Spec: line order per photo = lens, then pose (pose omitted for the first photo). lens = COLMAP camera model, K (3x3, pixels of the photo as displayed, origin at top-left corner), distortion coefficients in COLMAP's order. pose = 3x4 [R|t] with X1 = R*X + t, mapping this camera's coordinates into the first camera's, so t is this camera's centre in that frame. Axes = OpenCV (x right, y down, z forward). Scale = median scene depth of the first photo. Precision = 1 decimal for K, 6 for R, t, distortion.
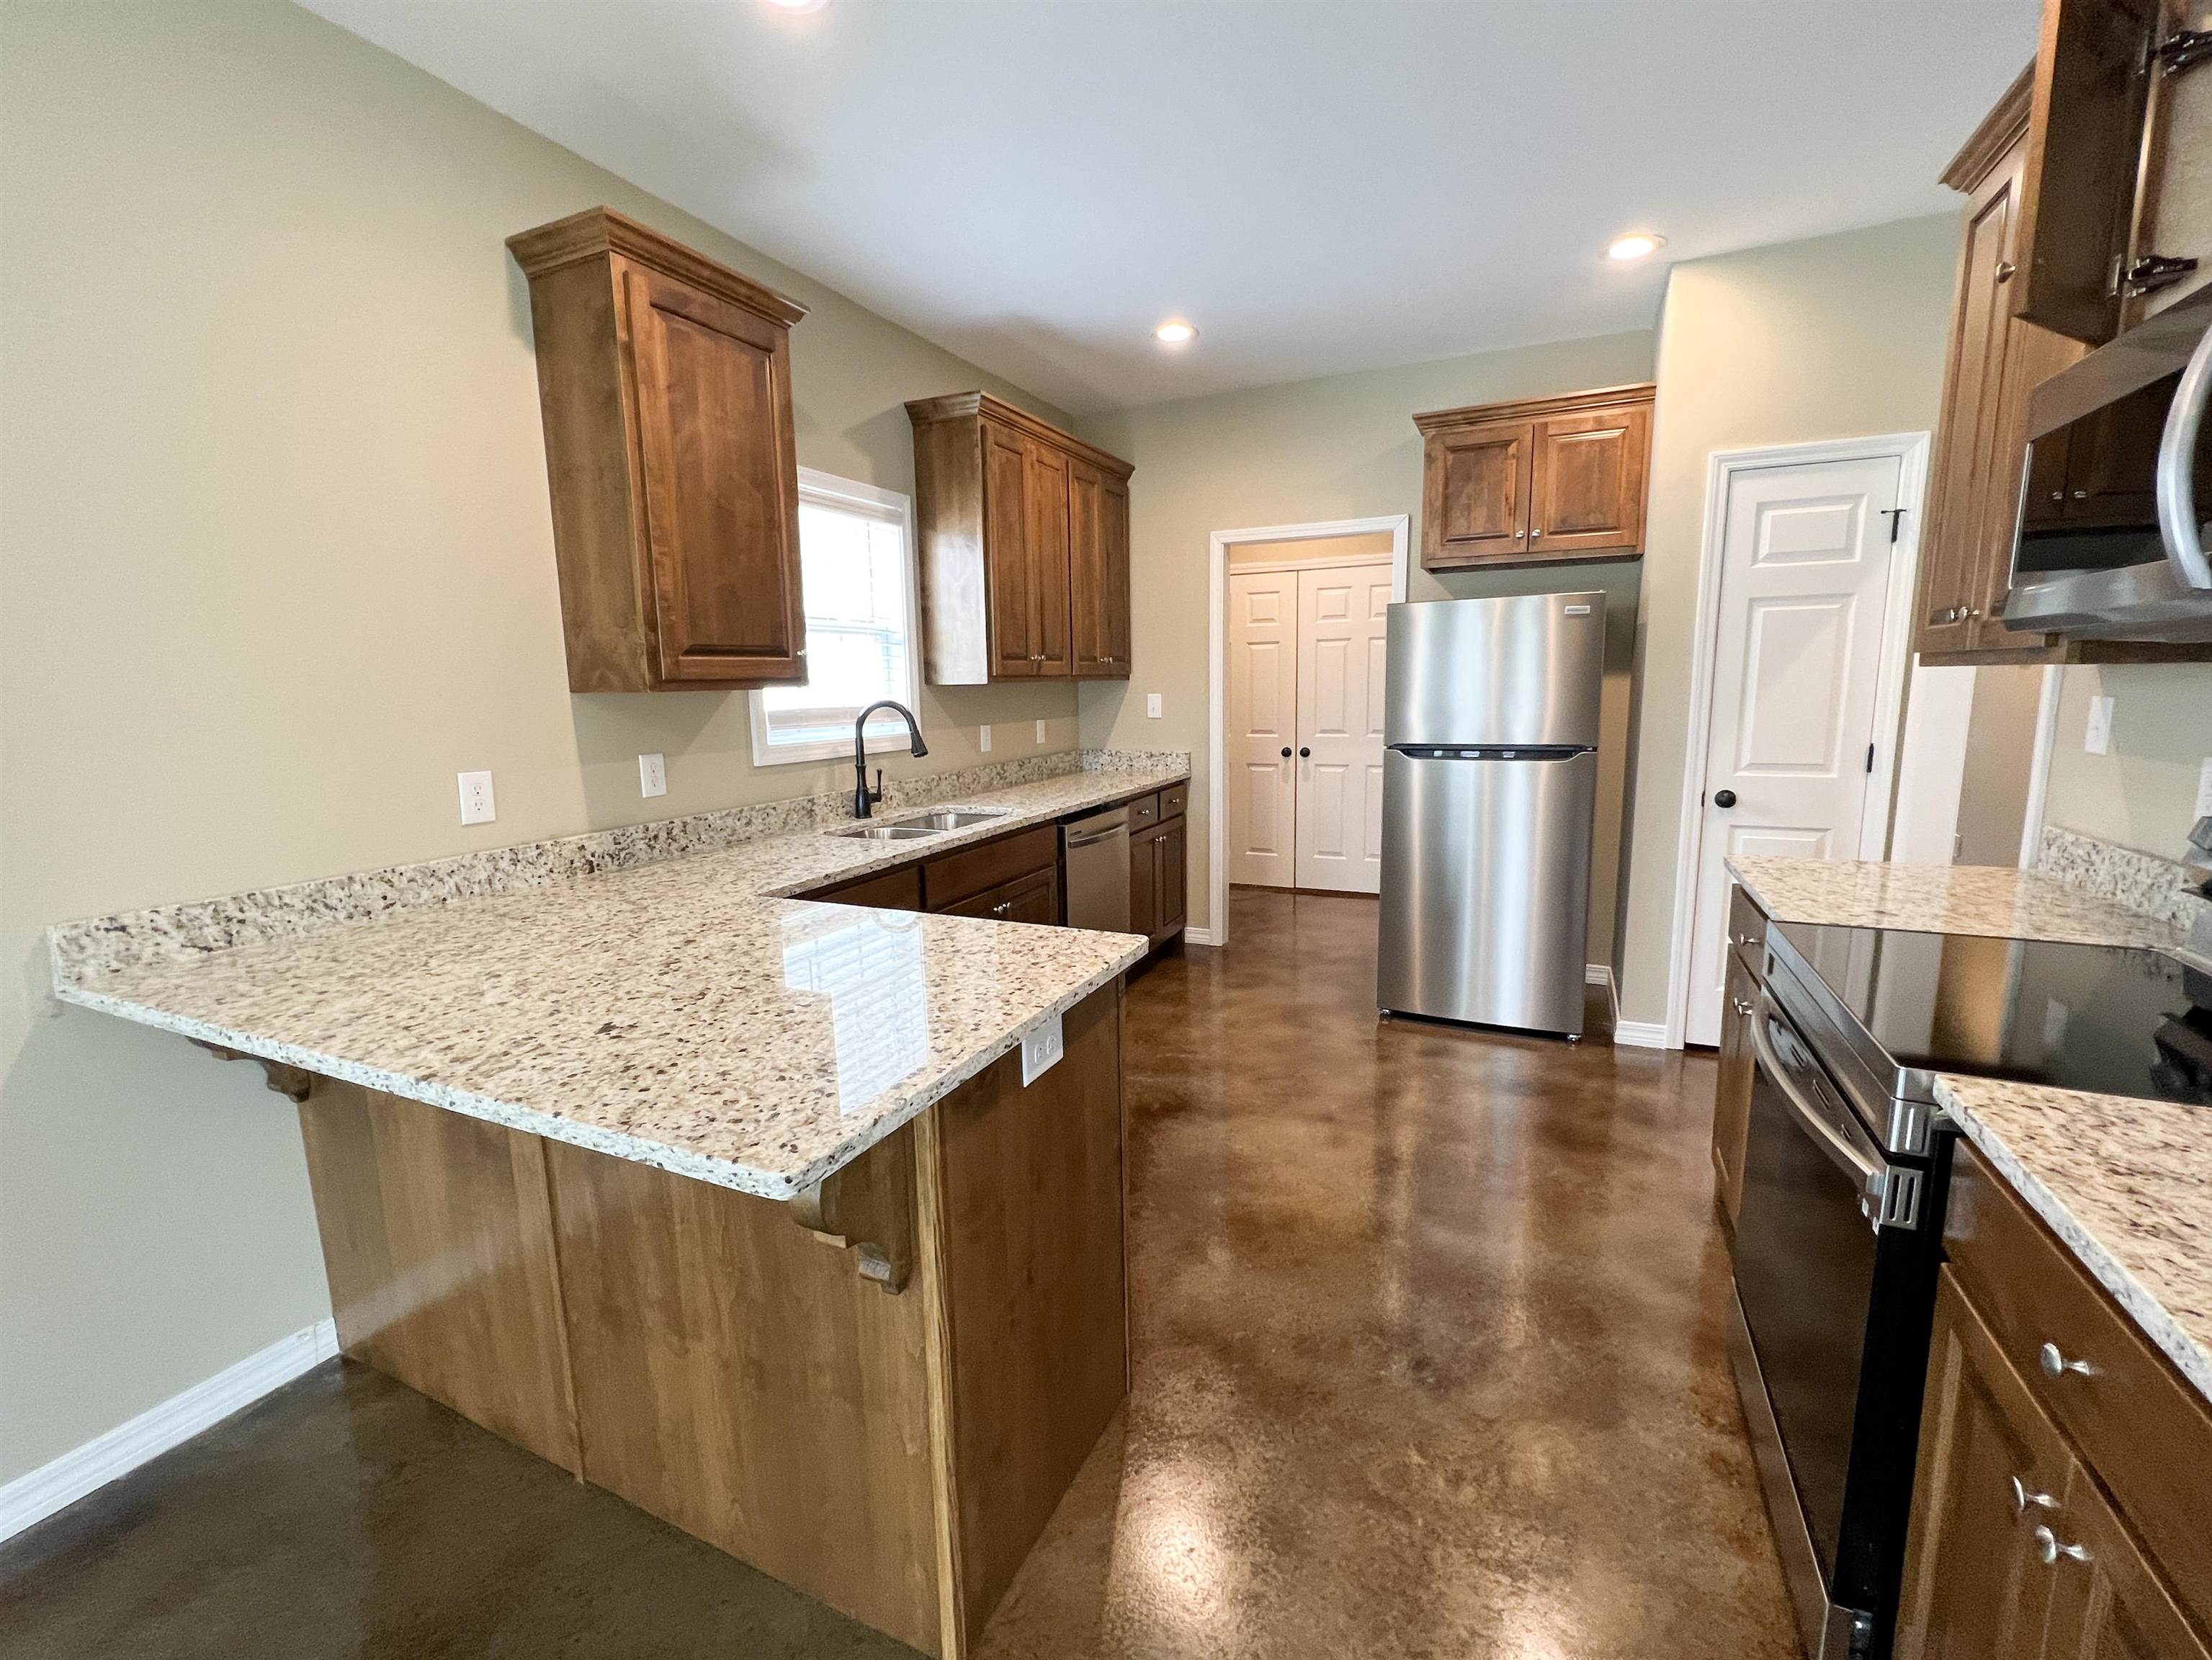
lens RADIAL K [[926.3, 0, 1116.6], [0, 926.3, 824.1], [0, 0, 1]] dist [-0.000518, 0.000046]
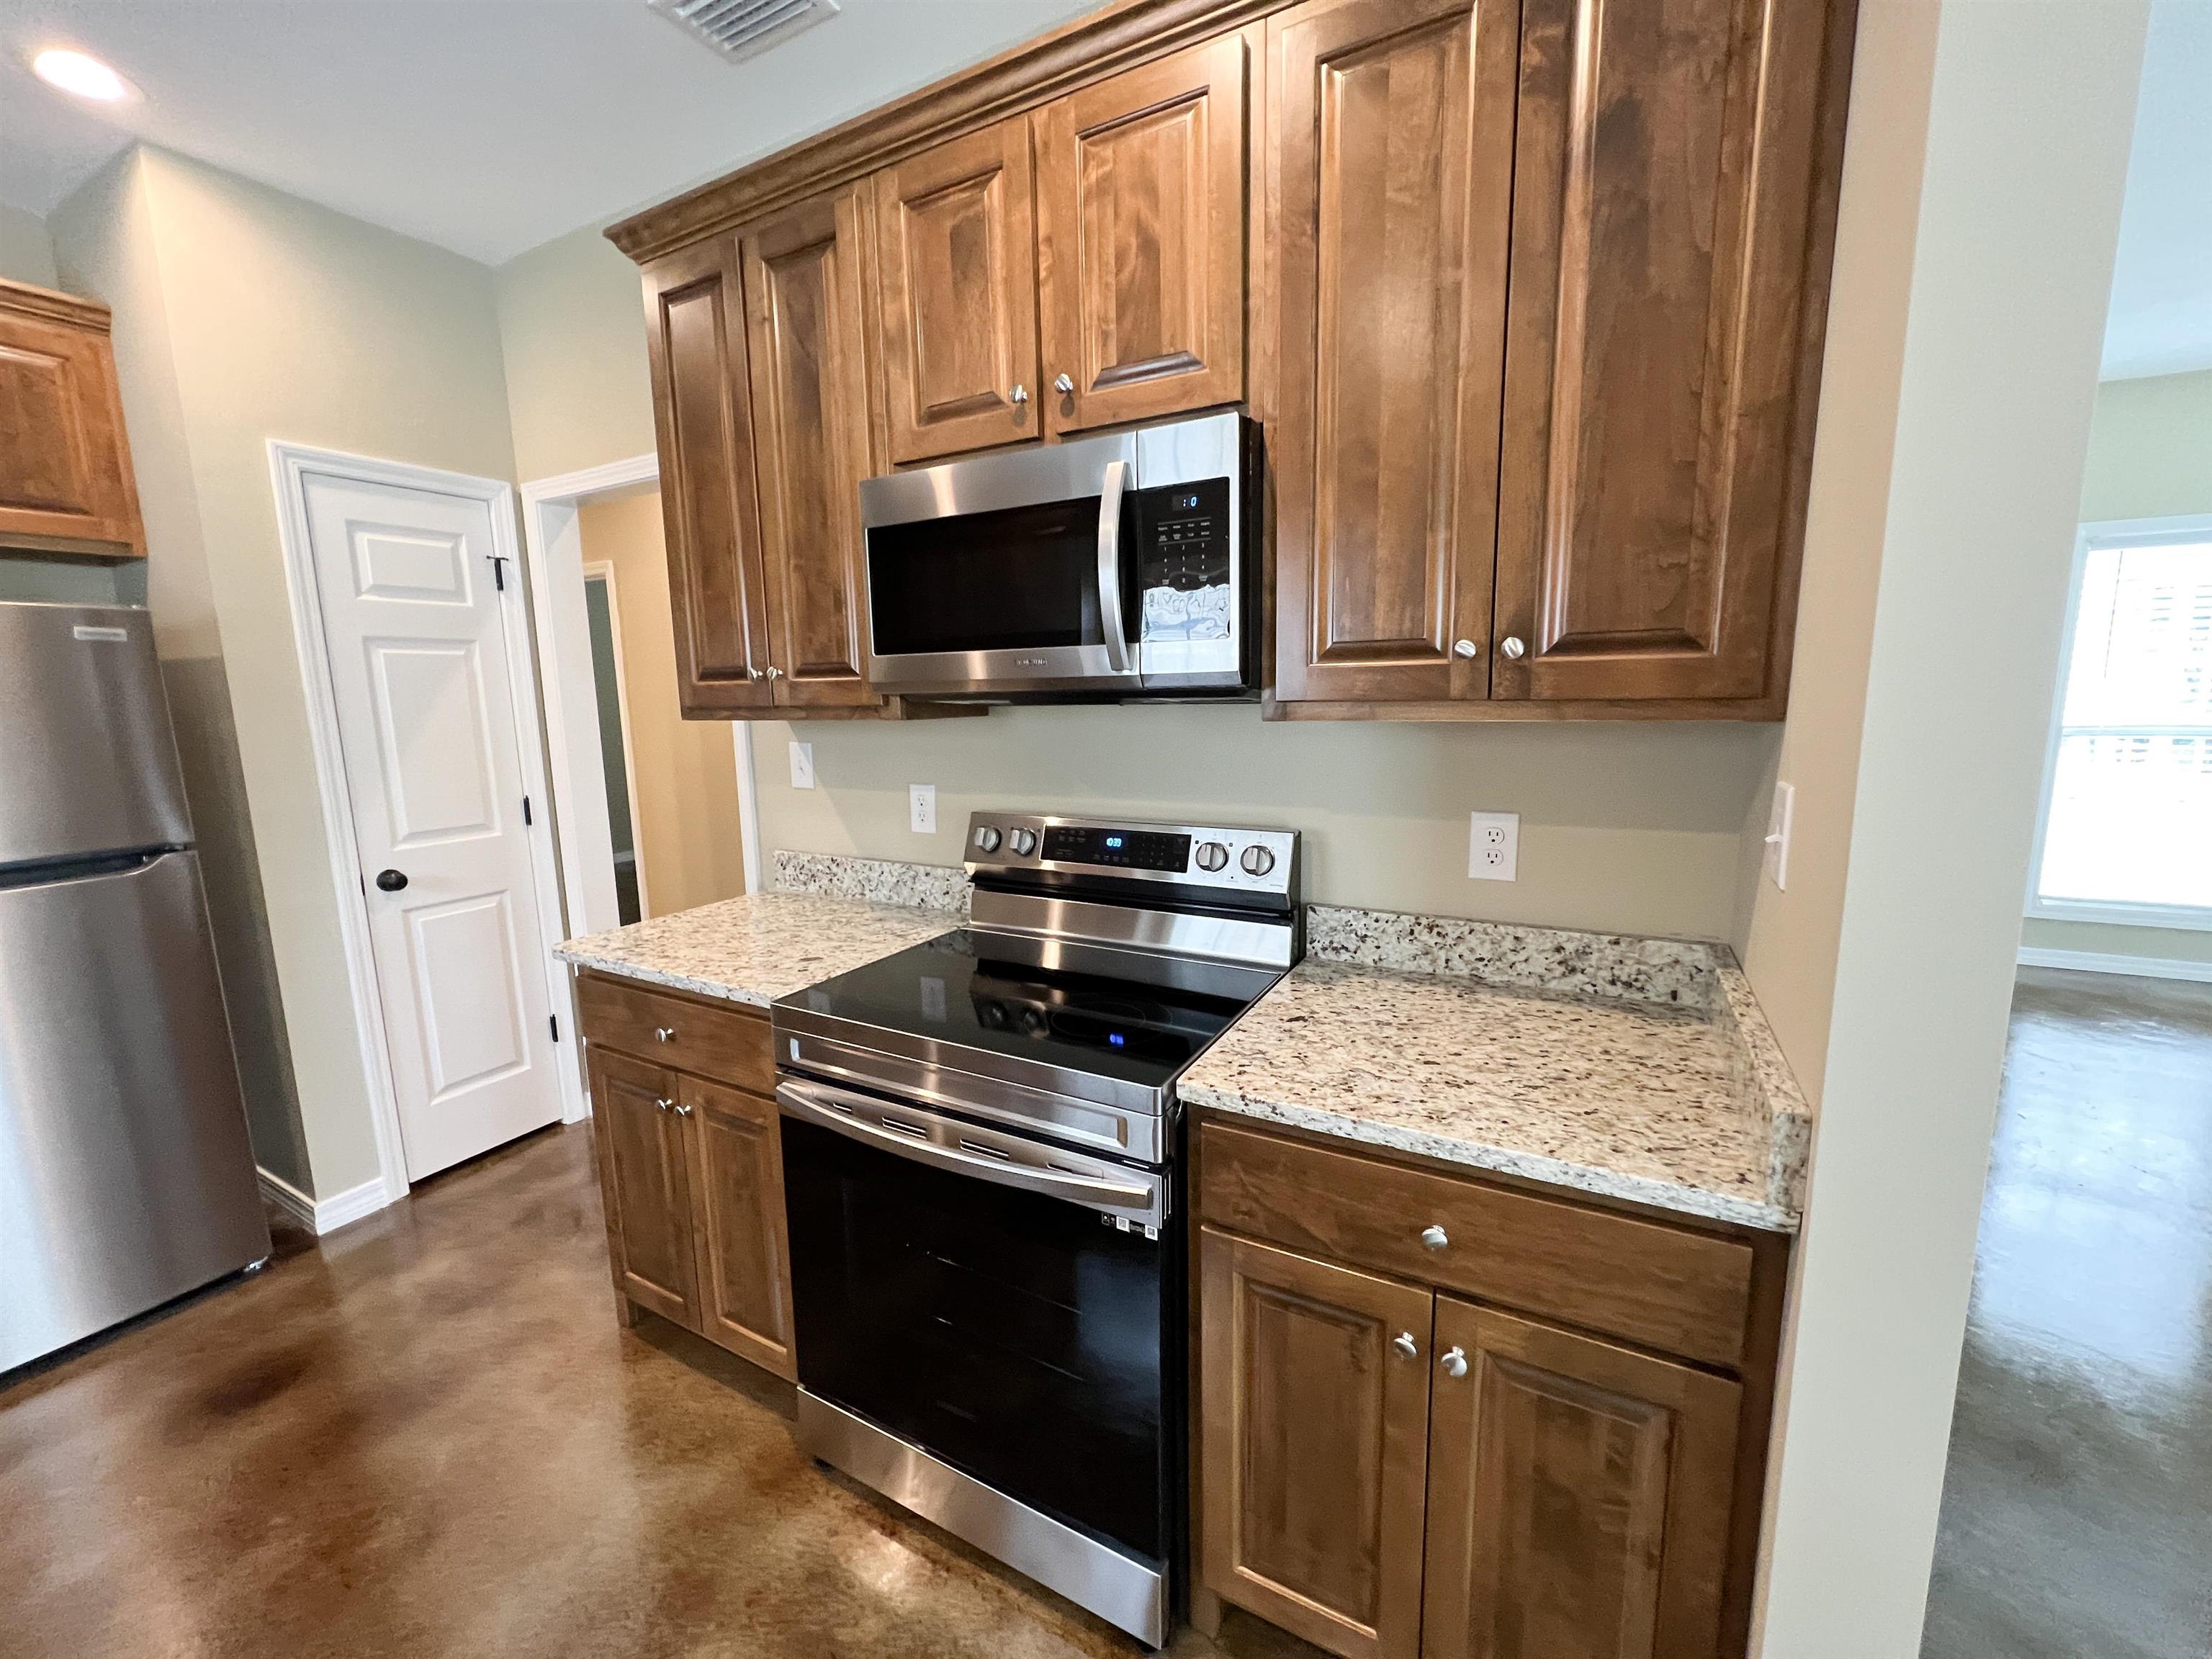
lens RADIAL K [[883.9, 0, 1106.0], [0, 883.9, 829.5], [0, 0, 1]] dist [-0.001836, -0.000074]
pose [[0.080240, -0.140165, 0.986871, -0.051006], [0.171262, 0.977279, 0.124878, -0.057140], [-0.981953, 0.158993, 0.102422, 0.277476]]
